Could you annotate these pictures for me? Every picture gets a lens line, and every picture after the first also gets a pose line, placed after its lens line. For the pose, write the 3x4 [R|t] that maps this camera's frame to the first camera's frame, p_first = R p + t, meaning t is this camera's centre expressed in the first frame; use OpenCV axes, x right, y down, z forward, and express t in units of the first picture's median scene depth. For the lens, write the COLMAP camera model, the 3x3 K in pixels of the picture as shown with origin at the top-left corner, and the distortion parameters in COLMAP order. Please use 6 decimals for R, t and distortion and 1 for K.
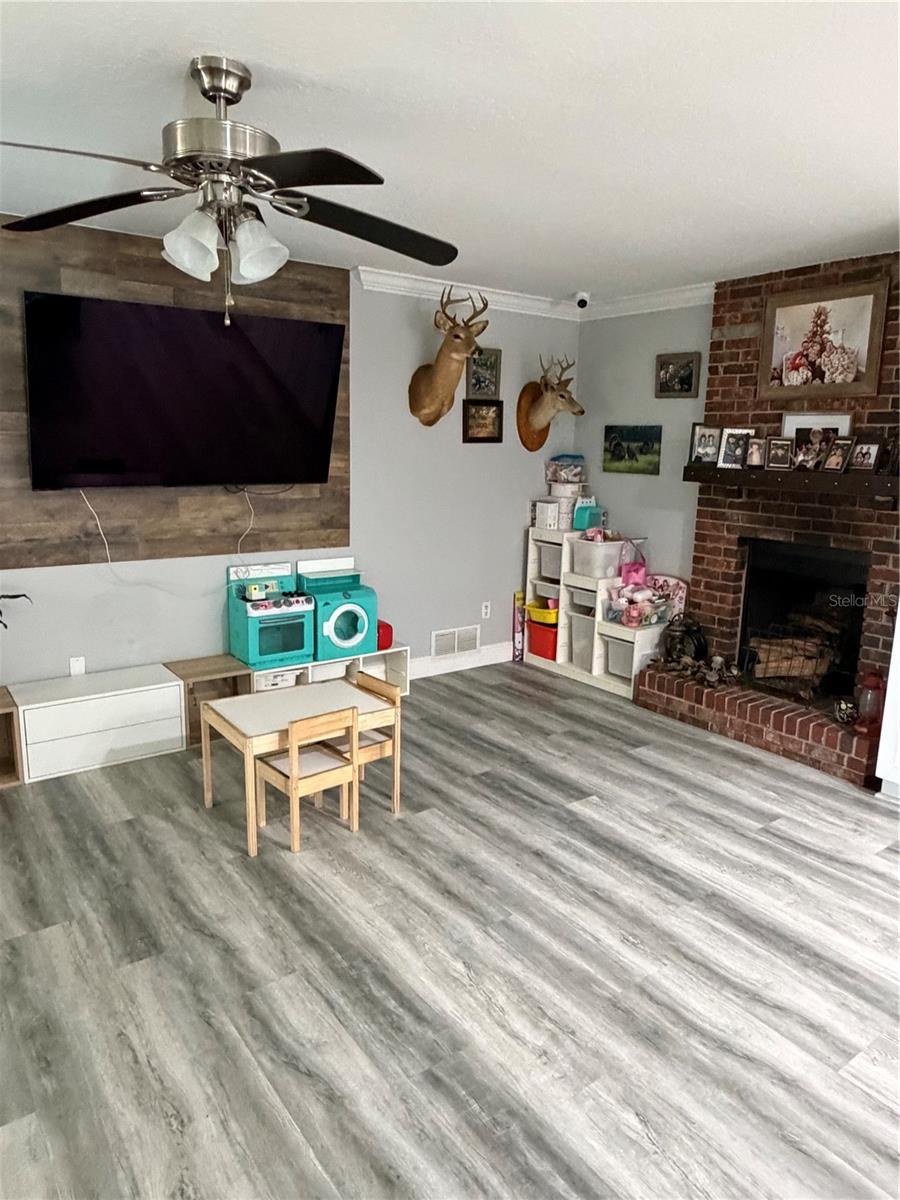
lens RADIAL K [[801.9, 0, 463.6], [0, 801.9, 583.5], [0, 0, 1]] dist [0.016245, -0.006111]
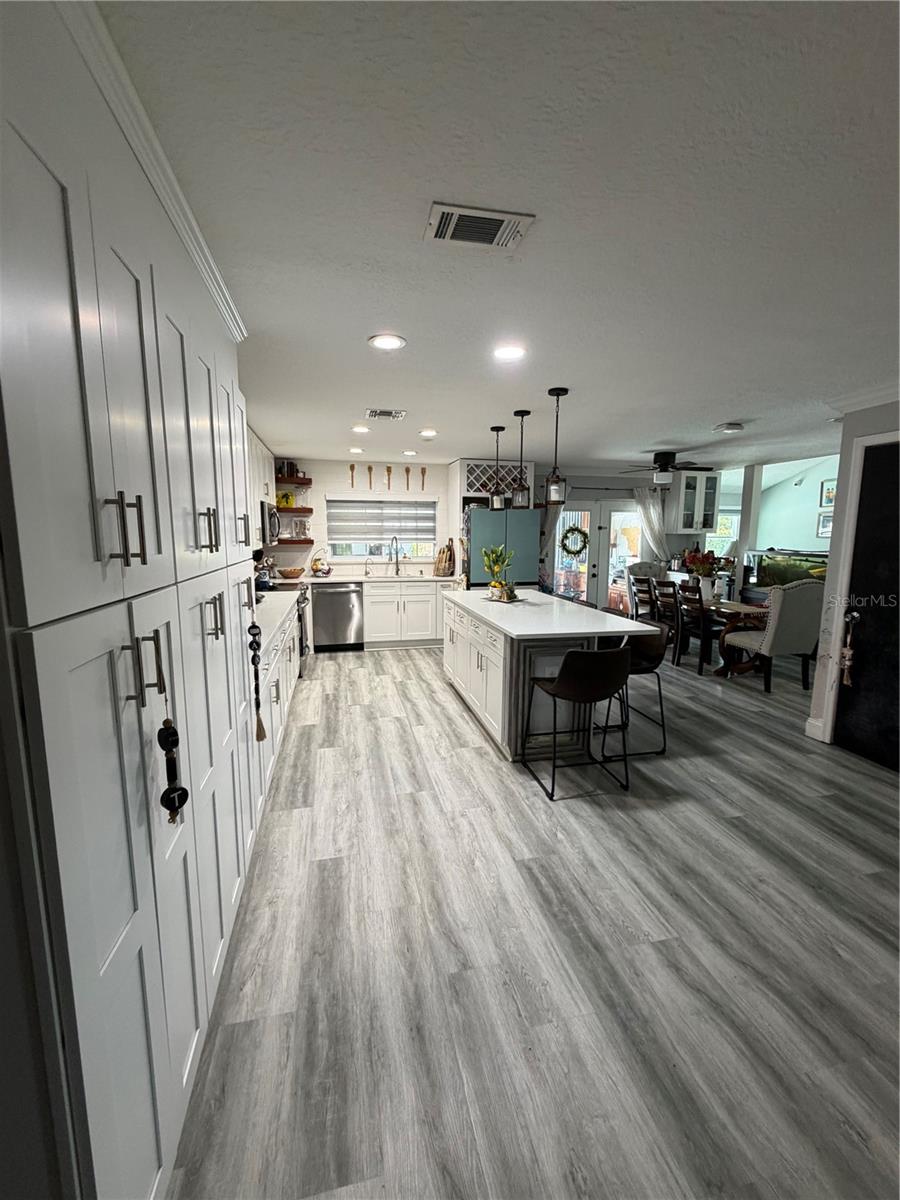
lens RADIAL K [[502.9, 0, 448.0], [0, 502.9, 605.7], [0, 0, 1]] dist [-0.003839, -0.000236]
pose [[-0.908413, -0.094060, 0.407355, 0.299583], [0.045766, 0.946133, 0.320526, -0.171979], [-0.415561, 0.309813, -0.855175, 1.011010]]
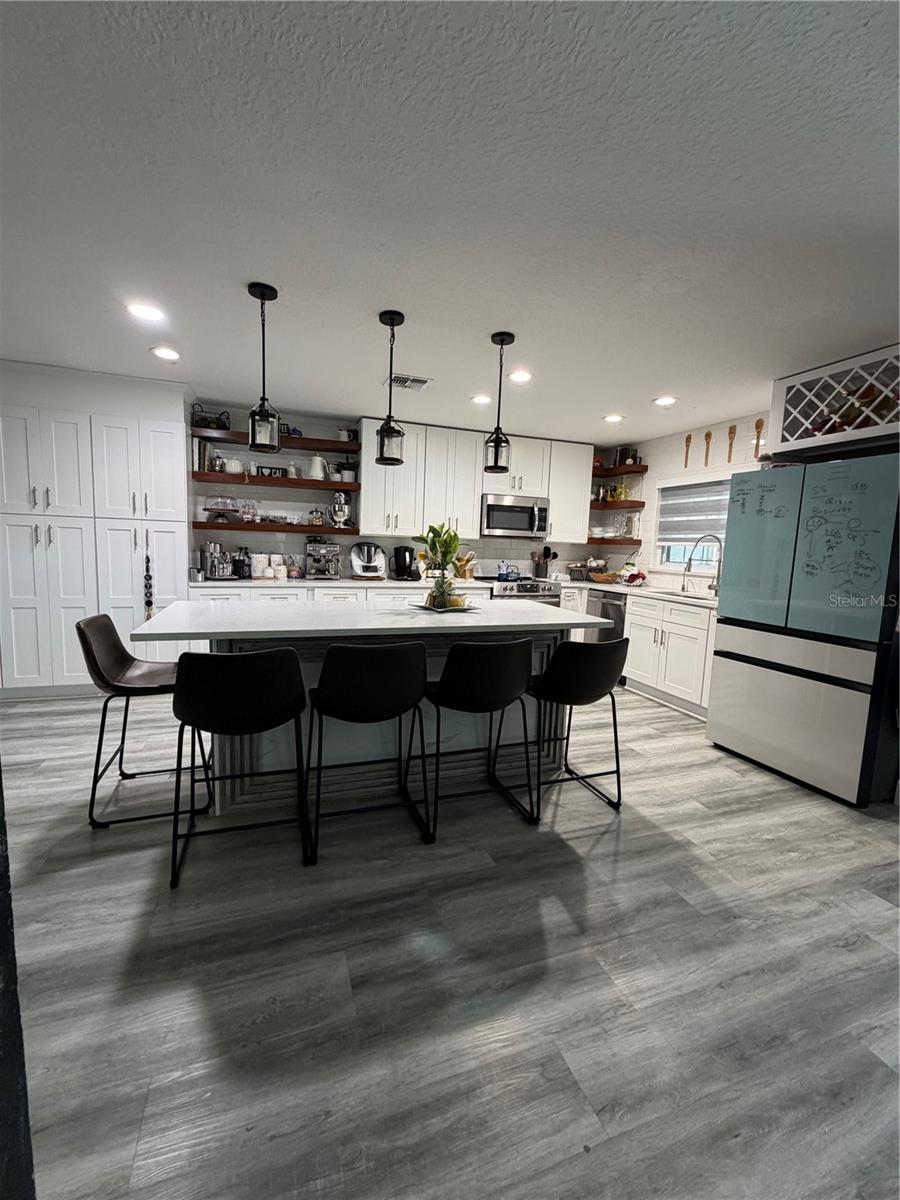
lens RADIAL K [[502.9, 0, 450.6], [0, 502.9, 601.4], [0, 0, 1]] dist [-0.003839, -0.000236]
pose [[0.299834, -0.125147, 0.945747, -0.068847], [0.148610, 0.985383, 0.083278, 0.139025], [-0.942345, 0.115578, 0.314049, -0.354319]]
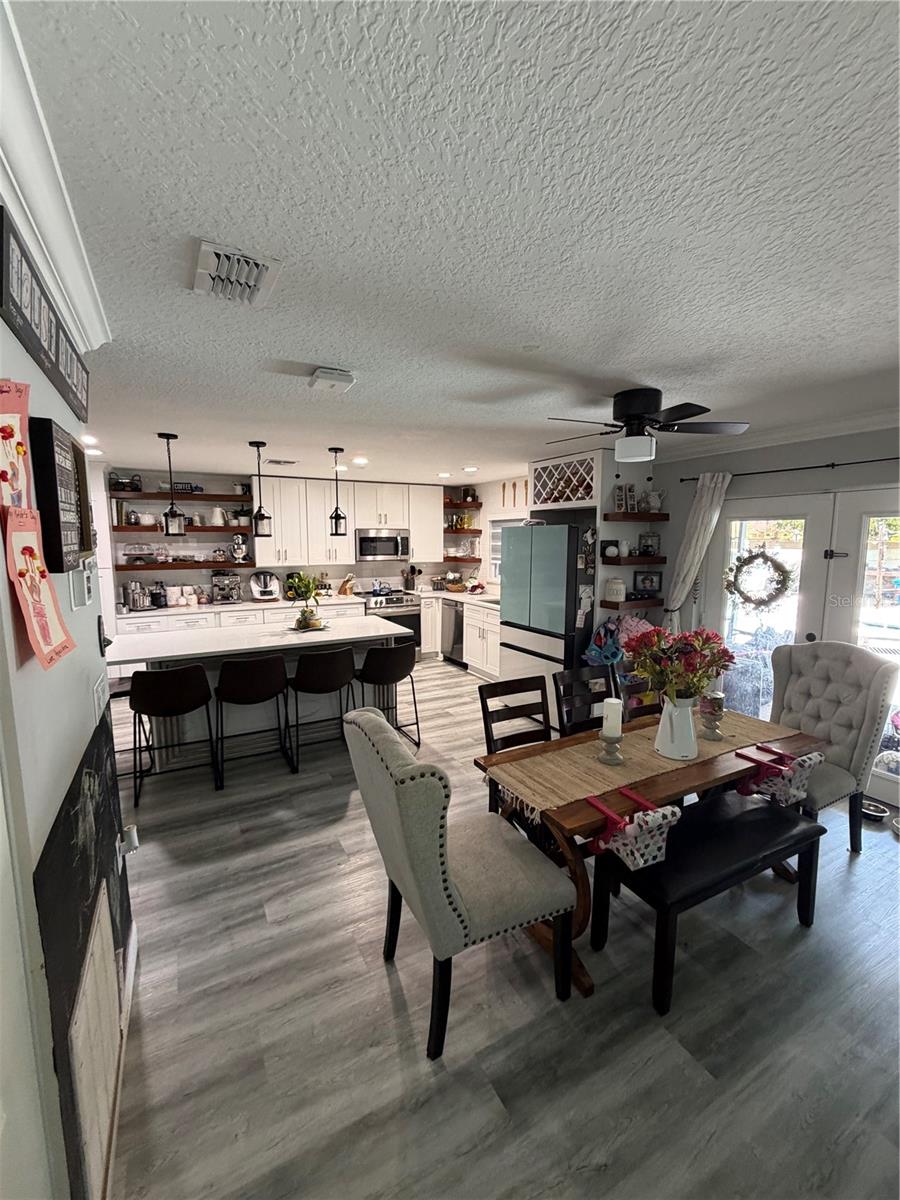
lens RADIAL K [[502.9, 0, 453.2], [0, 502.9, 600.5], [0, 0, 1]] dist [-0.003839, -0.000236]
pose [[0.149990, -0.149669, 0.977293, -0.429092], [0.186608, 0.974994, 0.120678, 0.070212], [-0.970917, 0.164271, 0.174169, -0.648152]]
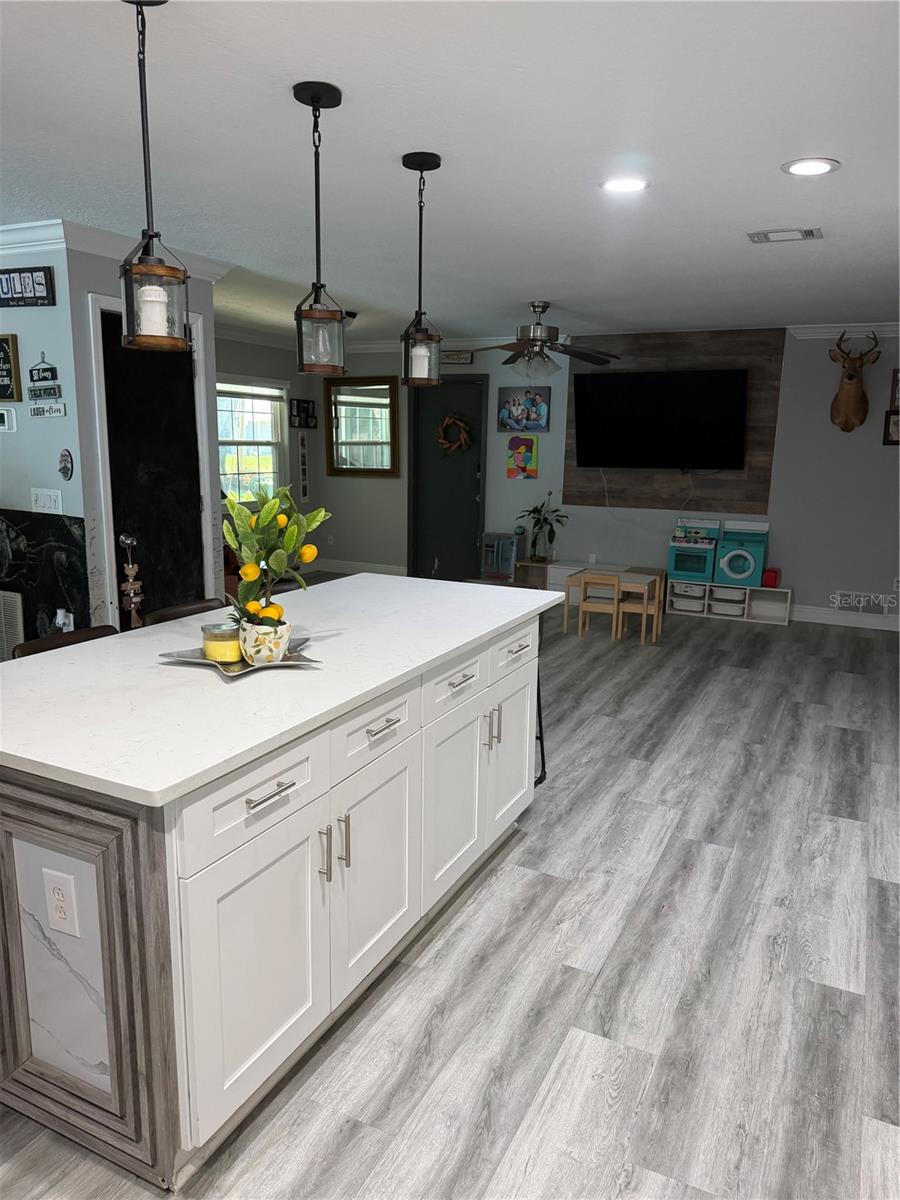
lens RADIAL K [[839.4, 0, 440.5], [0, 839.4, 596.6], [0, 0, 1]] dist [0.033873, -0.046147]
pose [[0.434372, 0.156827, -0.886976, 1.298173], [-0.171181, 0.981153, 0.089647, 0.082482], [0.884318, 0.112893, 0.453031, -0.267187]]
